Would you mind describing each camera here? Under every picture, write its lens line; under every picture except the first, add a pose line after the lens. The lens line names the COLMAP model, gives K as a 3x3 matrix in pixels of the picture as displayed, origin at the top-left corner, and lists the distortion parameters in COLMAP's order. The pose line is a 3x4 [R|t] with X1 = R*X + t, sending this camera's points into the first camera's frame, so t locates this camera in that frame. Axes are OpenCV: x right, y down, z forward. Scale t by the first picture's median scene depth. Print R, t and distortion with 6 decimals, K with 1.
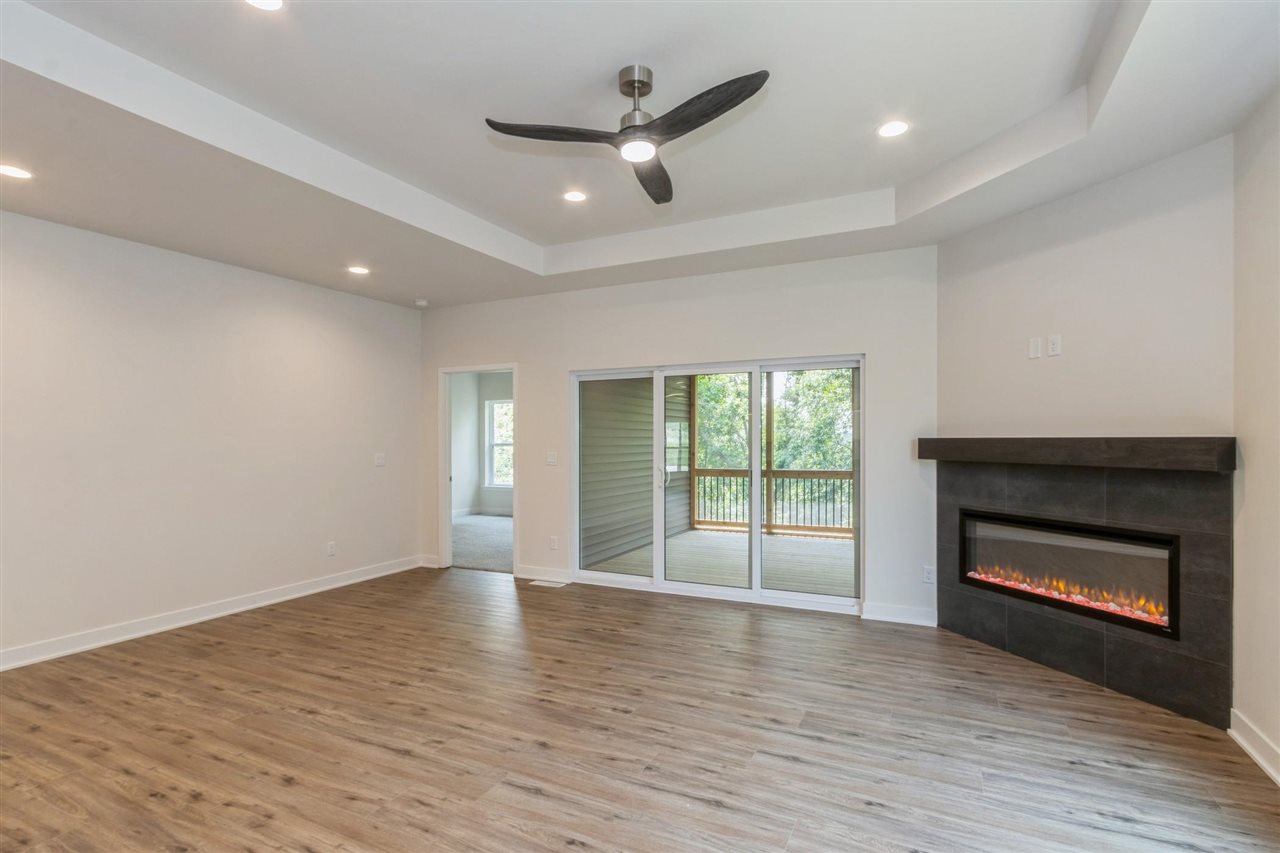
lens RADIAL K [[603.5, 0, 644.0], [0, 603.5, 432.1], [0, 0, 1]] dist [0.005233, -0.000533]
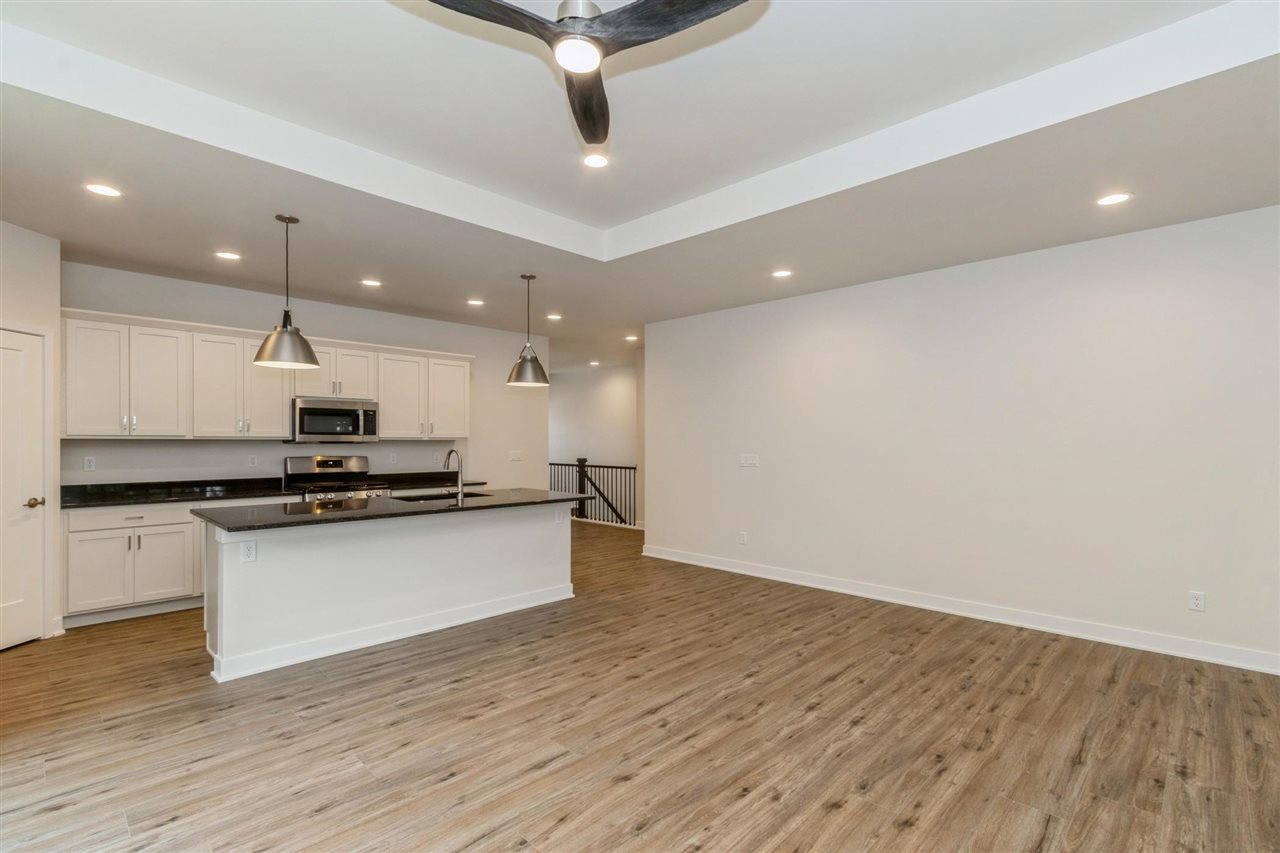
lens RADIAL K [[603.5, 0, 643.5], [0, 603.5, 431.9], [0, 0, 1]] dist [0.005233, -0.000533]
pose [[-0.311171, -0.011476, -0.950285, 0.599727], [0.008411, 0.999855, -0.014828, 0.015125], [0.950317, -0.012607, -0.311030, 1.153169]]
